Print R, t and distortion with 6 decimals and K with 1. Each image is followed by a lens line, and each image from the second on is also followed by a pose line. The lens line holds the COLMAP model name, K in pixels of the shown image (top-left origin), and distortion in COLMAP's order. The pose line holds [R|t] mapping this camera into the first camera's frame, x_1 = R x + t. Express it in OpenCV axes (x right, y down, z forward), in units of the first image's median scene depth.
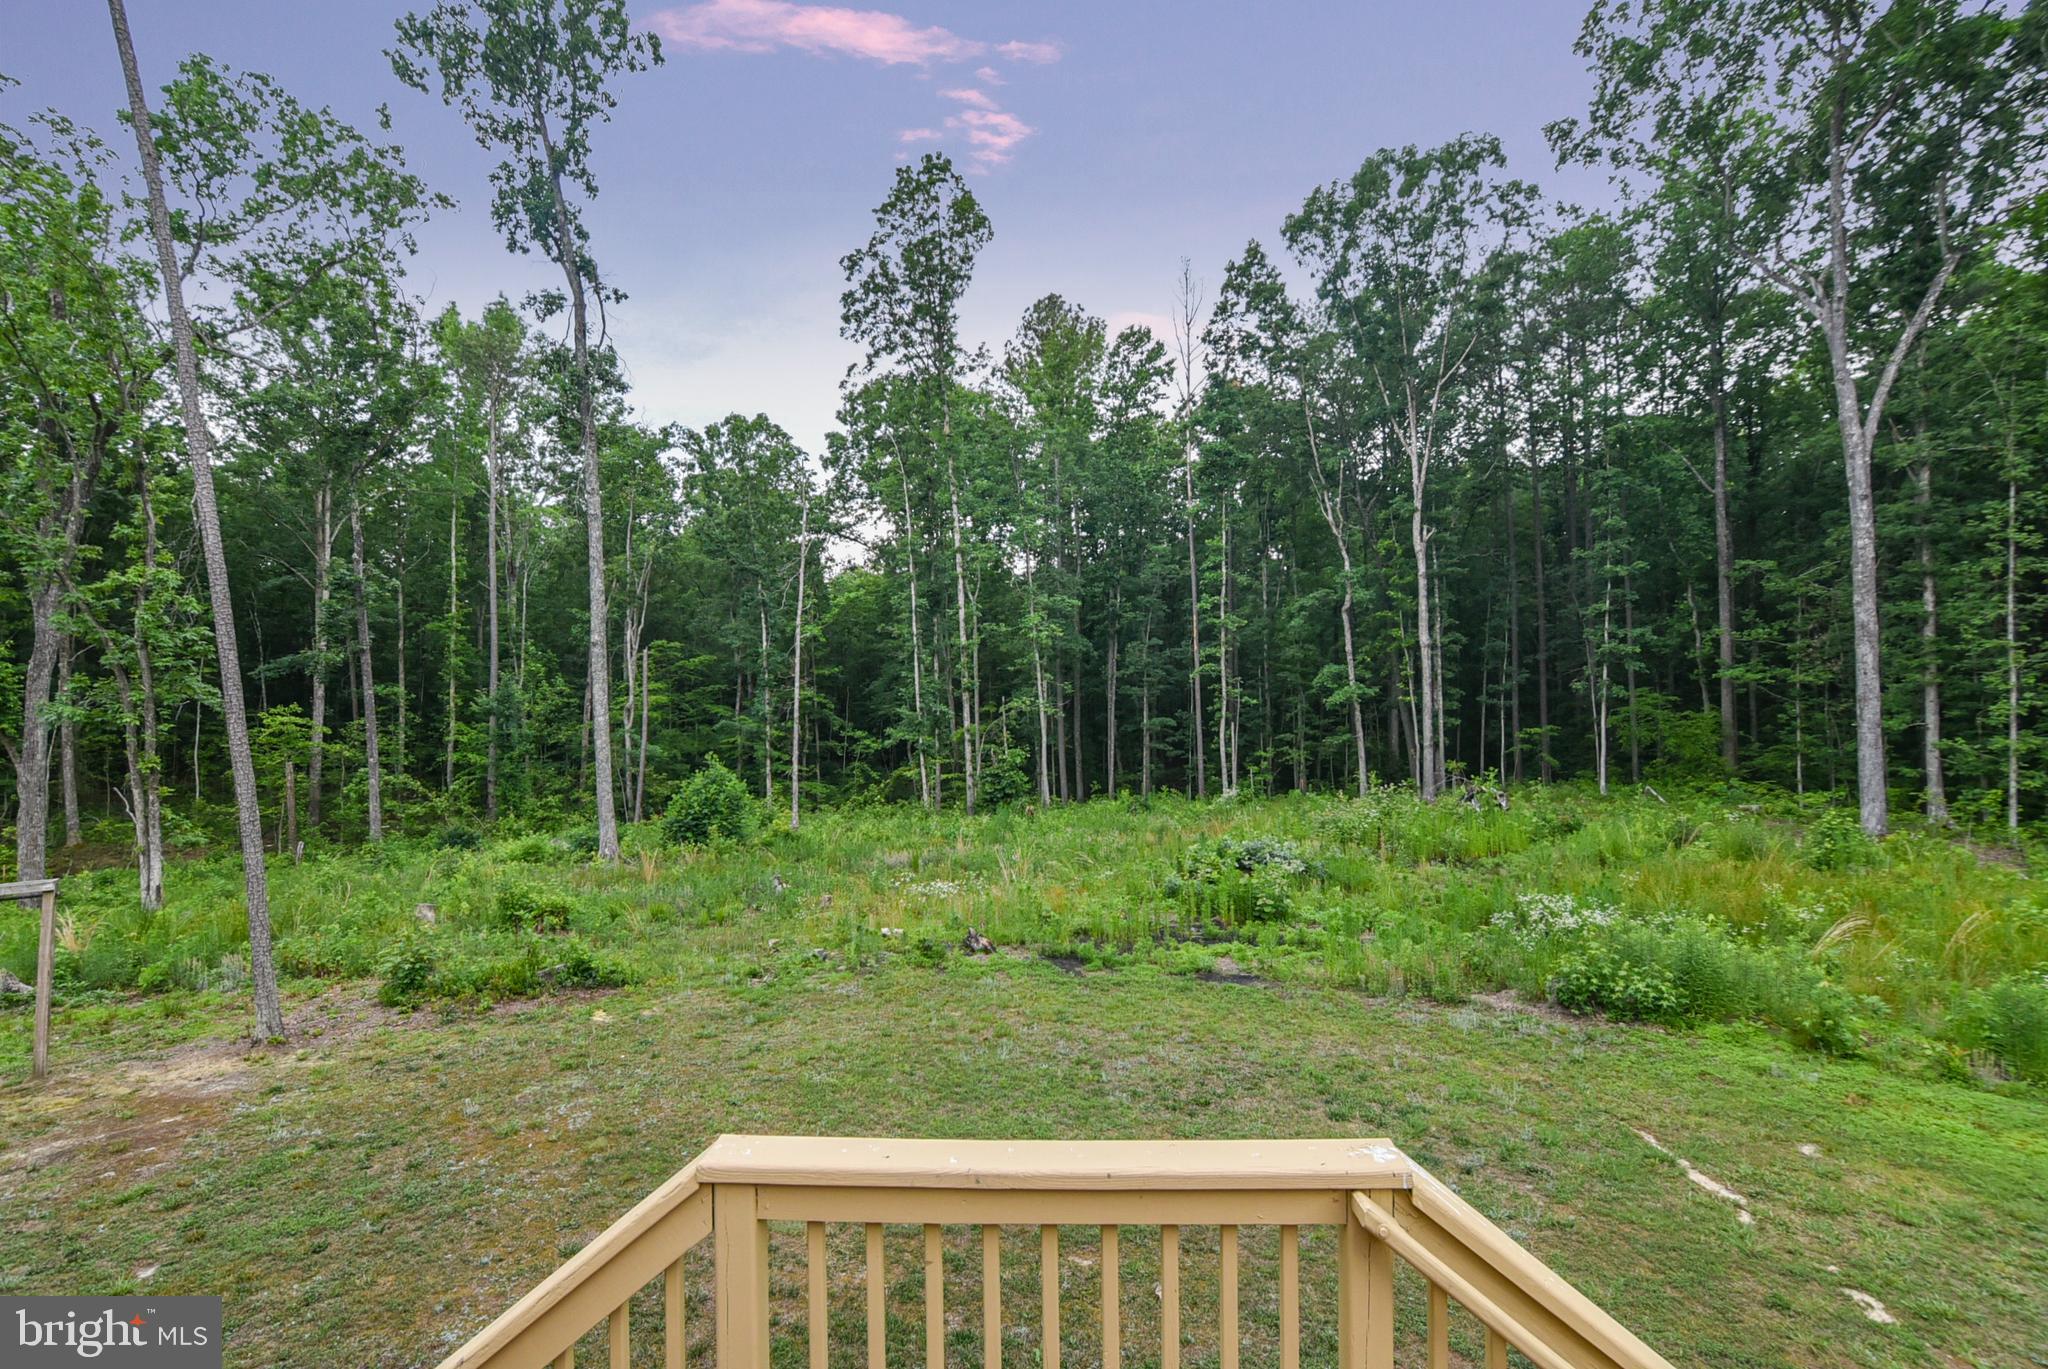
lens RADIAL K [[999.7, 0, 1027.5], [0, 999.7, 694.8], [0, 0, 1]] dist [-0.028378, 0.004036]
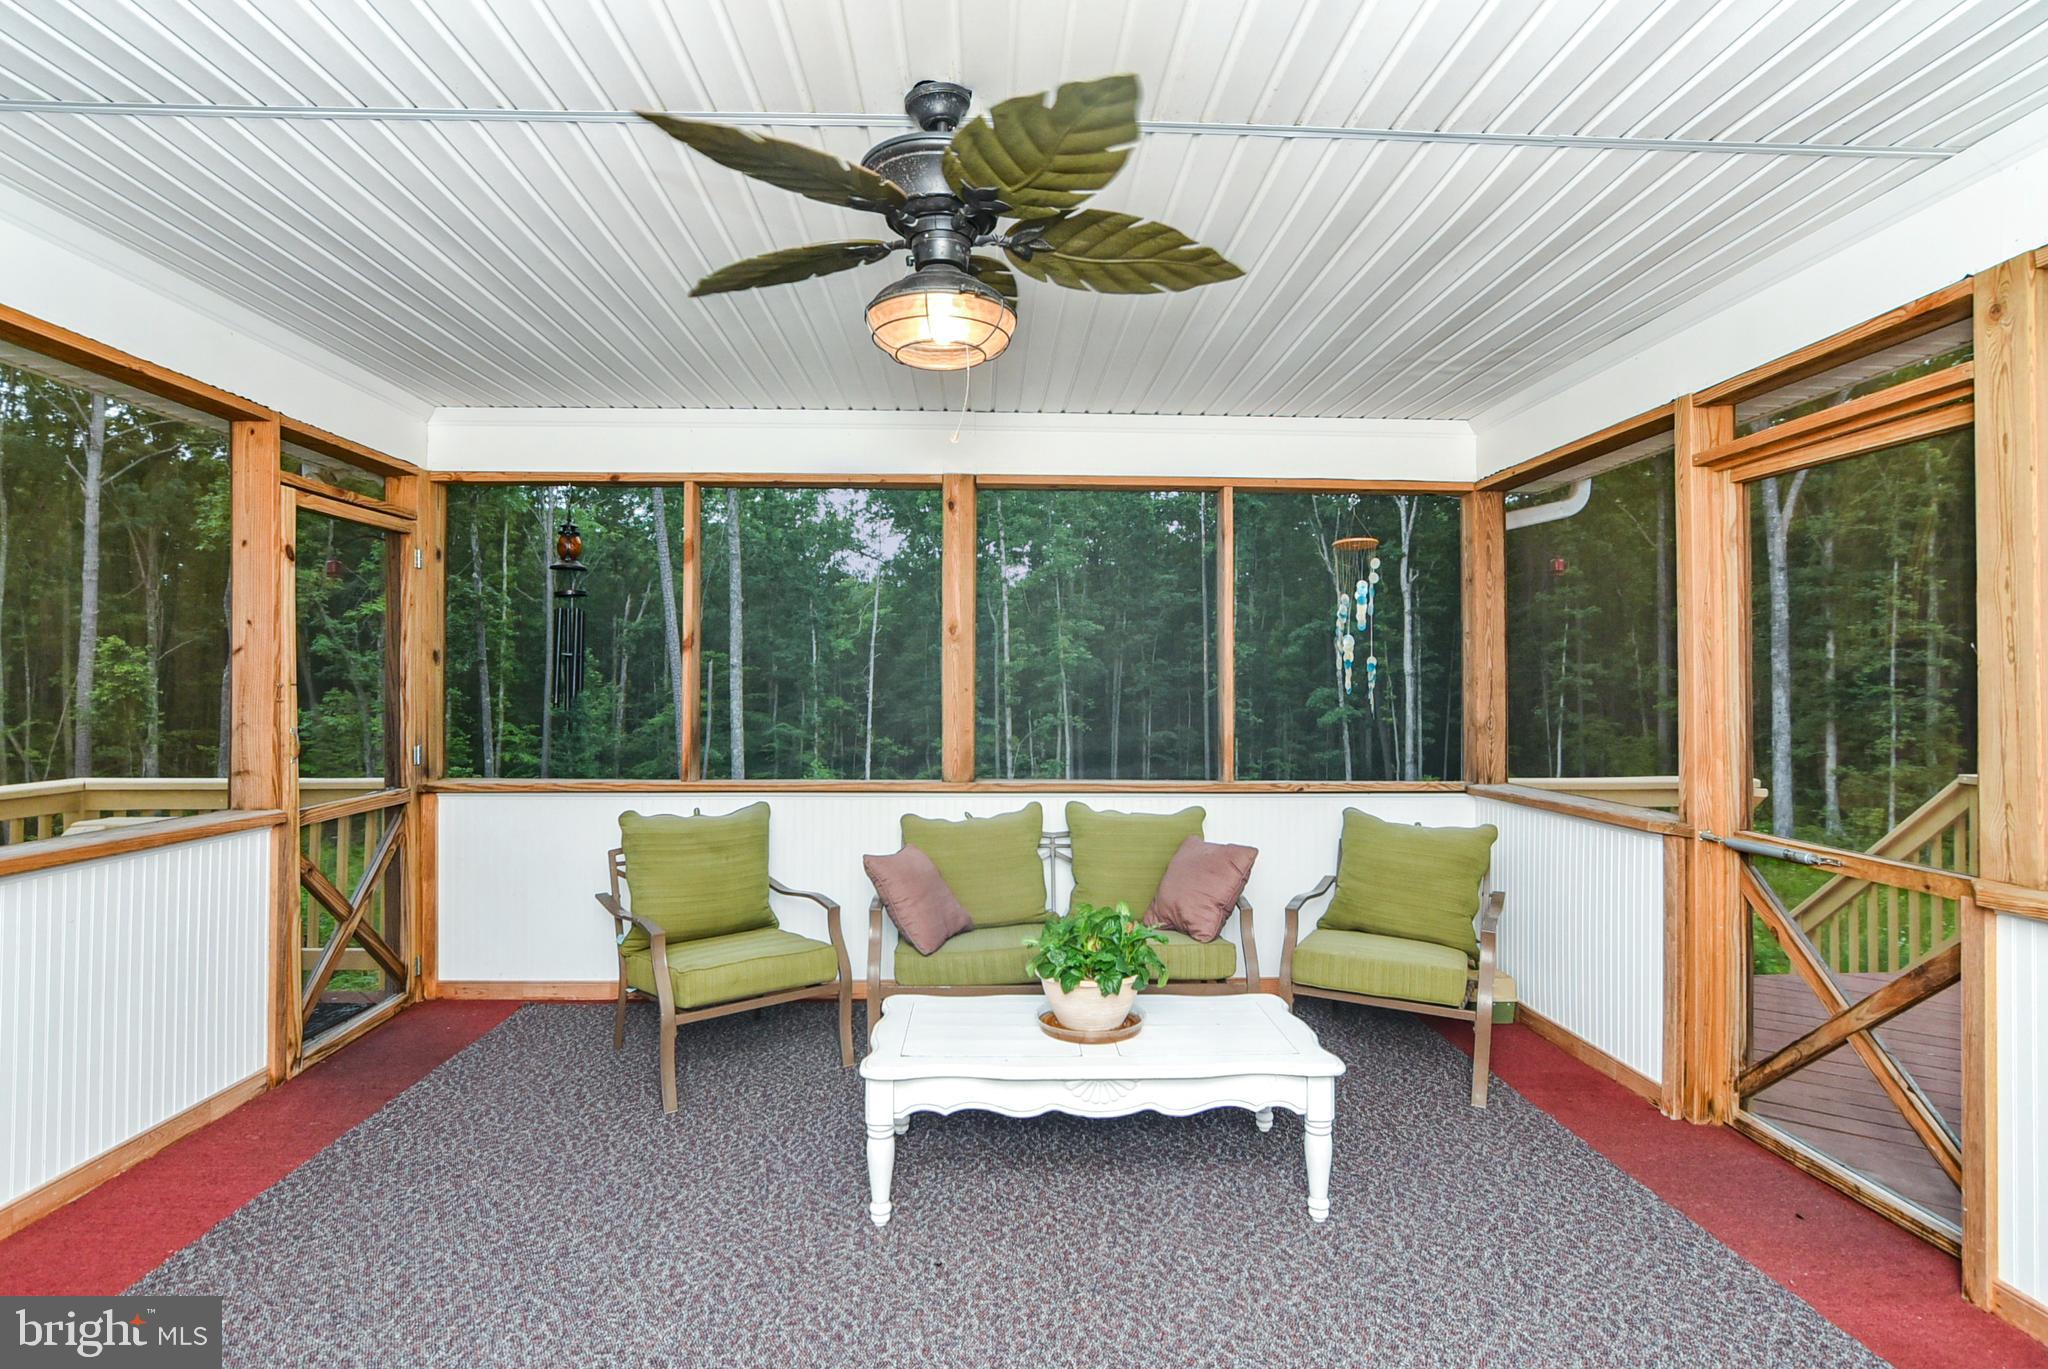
lens RADIAL K [[999.7, 0, 1033.8], [0, 999.7, 695.2], [0, 0, 1]] dist [-0.028378, 0.004036]
pose [[0.997877, 0.020394, 0.061853, -0.128174], [-0.020219, 0.999790, -0.003440, -0.016503], [-0.061911, 0.002183, 0.998079, -0.143684]]
